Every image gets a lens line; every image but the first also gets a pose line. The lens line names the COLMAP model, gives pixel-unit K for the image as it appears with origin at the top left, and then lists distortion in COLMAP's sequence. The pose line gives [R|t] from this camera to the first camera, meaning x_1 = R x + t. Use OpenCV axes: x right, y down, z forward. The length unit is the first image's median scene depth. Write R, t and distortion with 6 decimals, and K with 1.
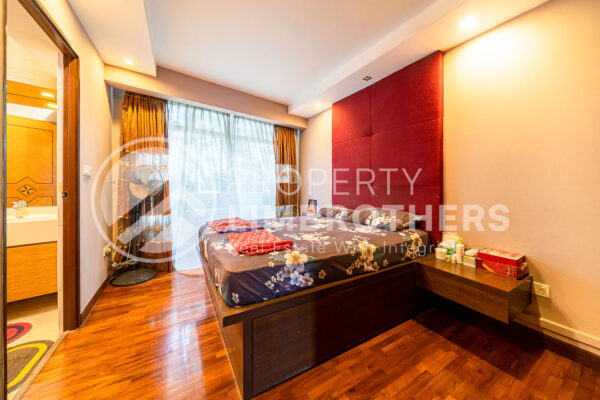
lens RADIAL K [[216.3, 0, 301.3], [0, 216.3, 189.2], [0, 0, 1]] dist [-0.000200, -0.000146]
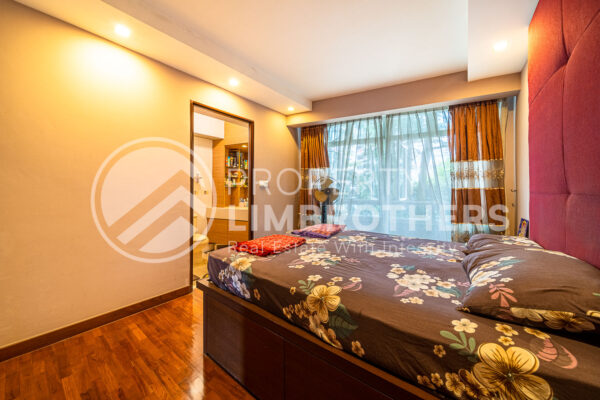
lens RADIAL K [[216.3, 0, 301.3], [0, 216.3, 189.2], [0, 0, 1]] dist [-0.000200, -0.000146]
pose [[0.372065, -0.009677, -0.928156, 0.810852], [-0.016800, 0.999712, -0.017157, -0.018010], [0.928054, 0.021977, 0.371796, 0.683124]]
